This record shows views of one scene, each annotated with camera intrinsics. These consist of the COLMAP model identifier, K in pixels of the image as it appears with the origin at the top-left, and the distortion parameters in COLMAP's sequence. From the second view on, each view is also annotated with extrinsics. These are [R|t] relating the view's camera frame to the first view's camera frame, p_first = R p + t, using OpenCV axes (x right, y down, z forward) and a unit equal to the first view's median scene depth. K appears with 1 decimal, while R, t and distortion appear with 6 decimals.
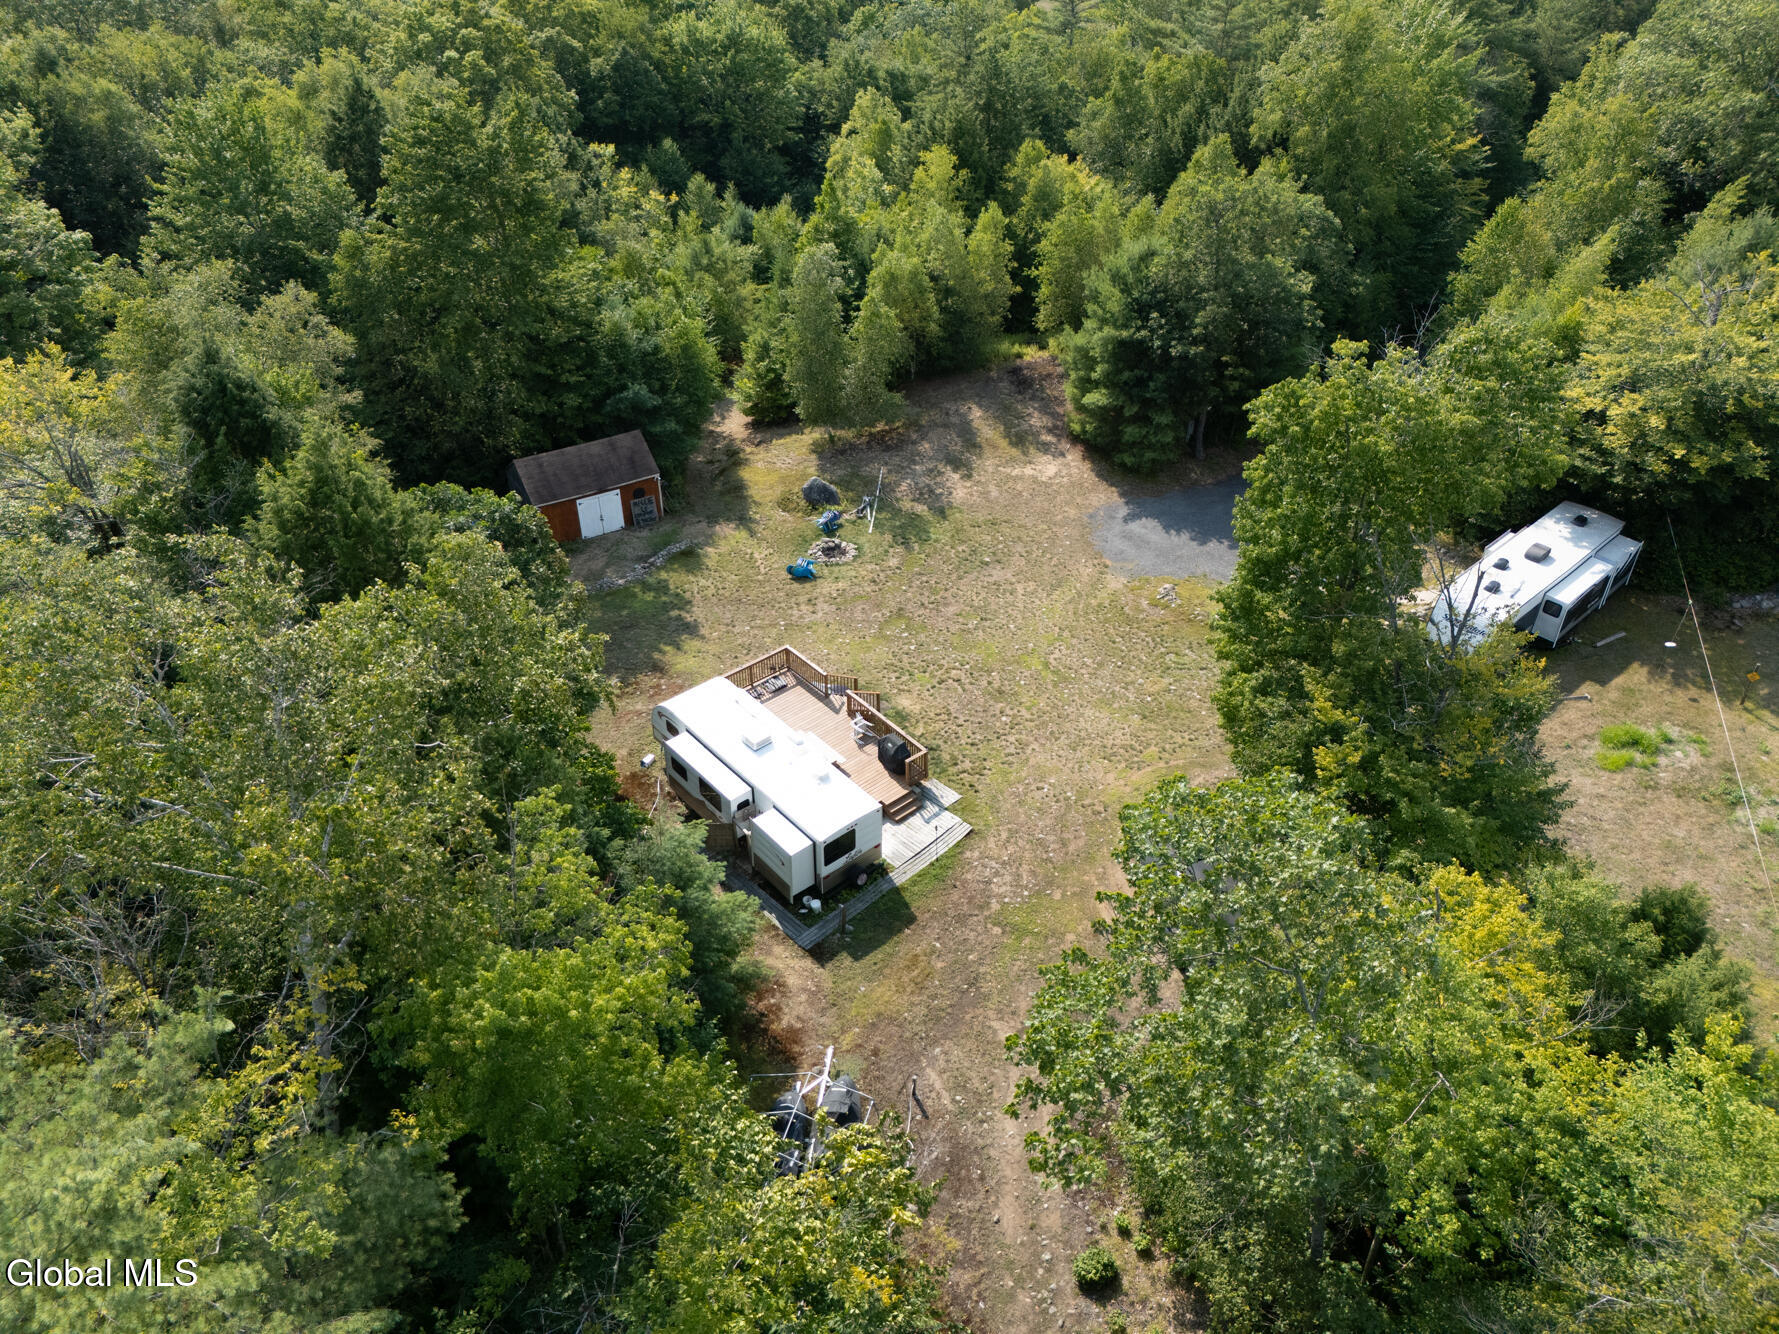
lens RADIAL K [[1307.0, 0, 894.4], [0, 1307.0, 644.6], [0, 0, 1]] dist [0.097013, -0.086974]
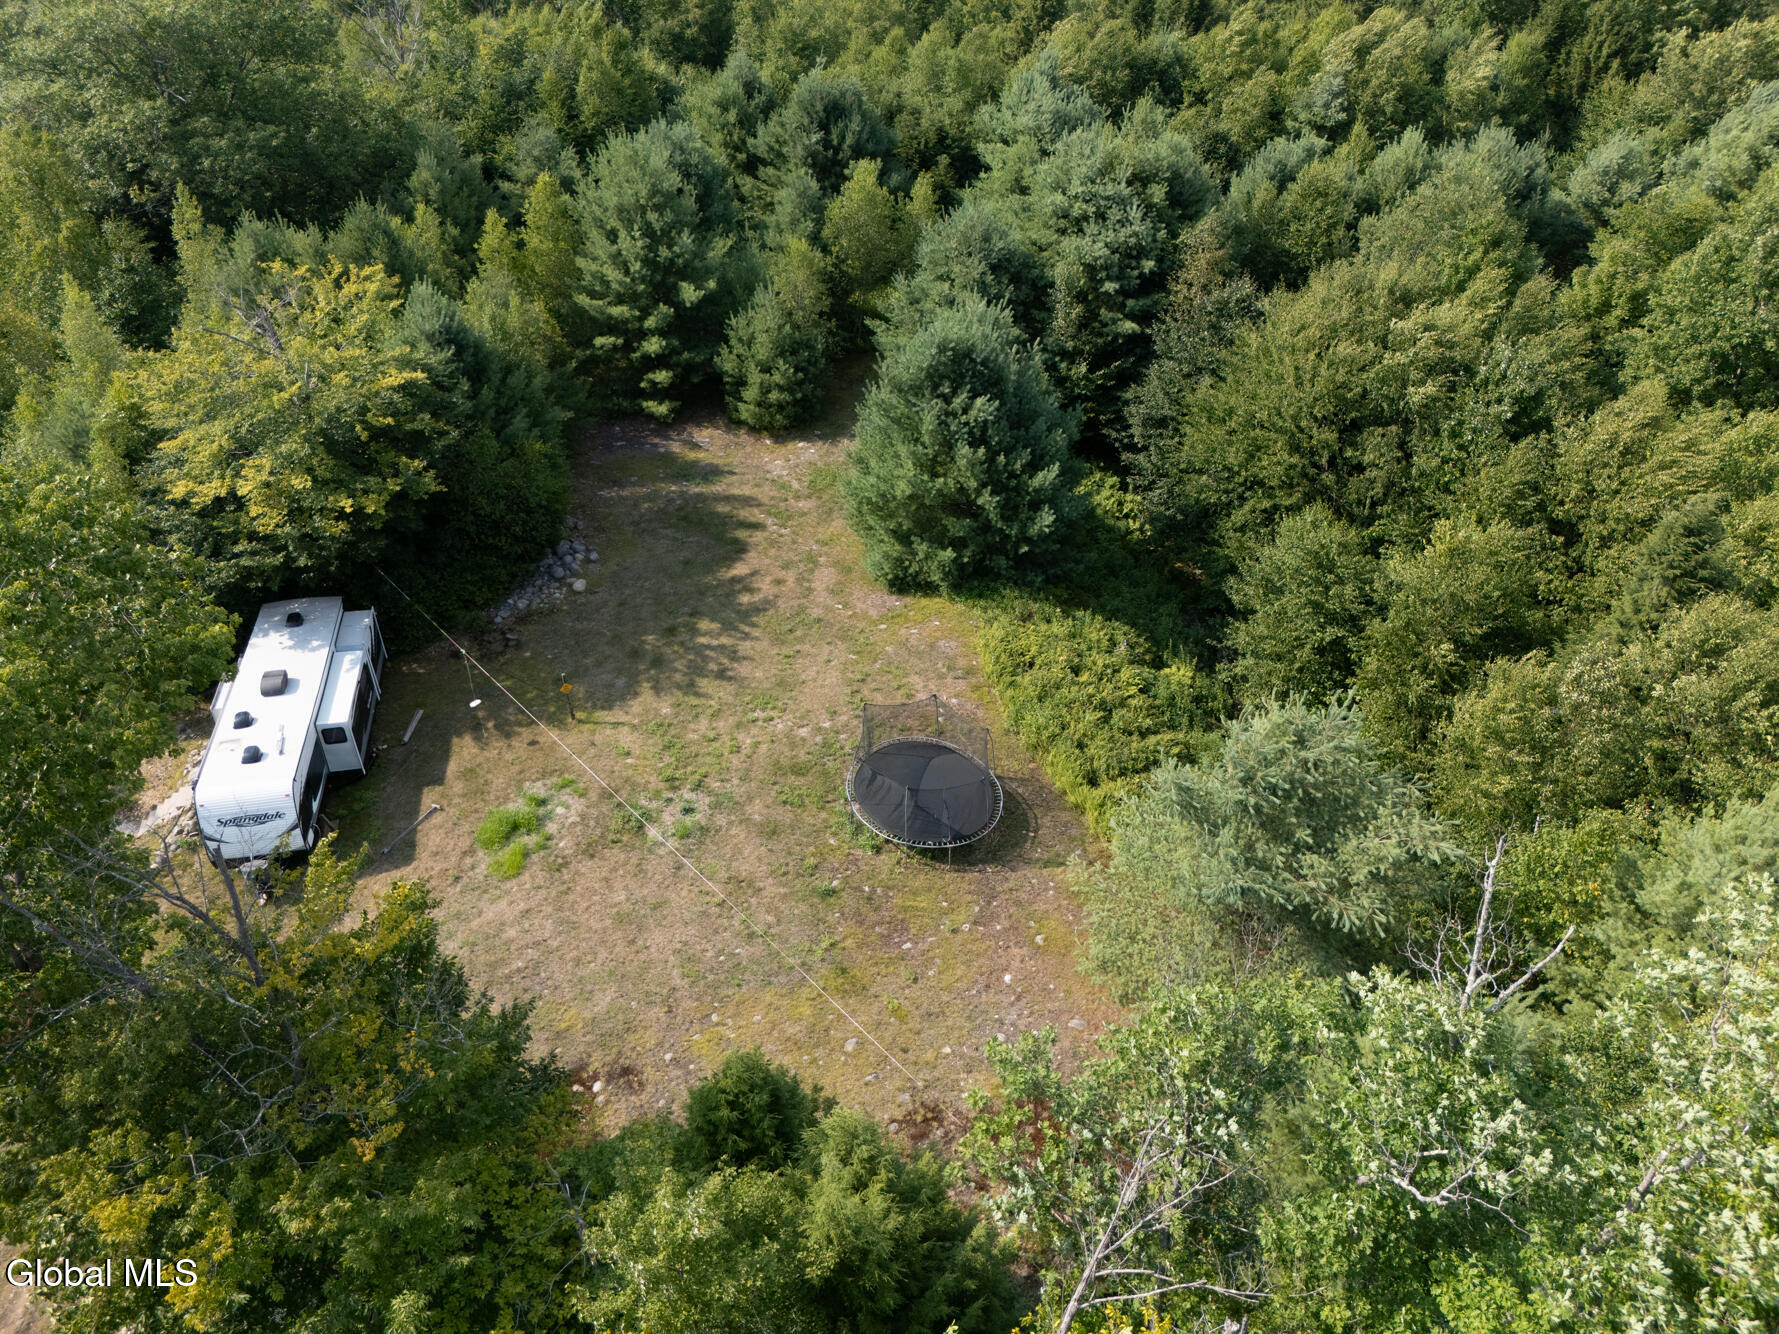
lens RADIAL K [[1307.0, 0, 894.4], [0, 1307.0, 644.6], [0, 0, 1]] dist [0.097013, -0.086974]
pose [[0.513810, -0.484667, 0.707882, 0.138743], [0.506088, 0.837501, 0.206075, -0.066173], [-0.692730, 0.252368, 0.675600, 0.234047]]
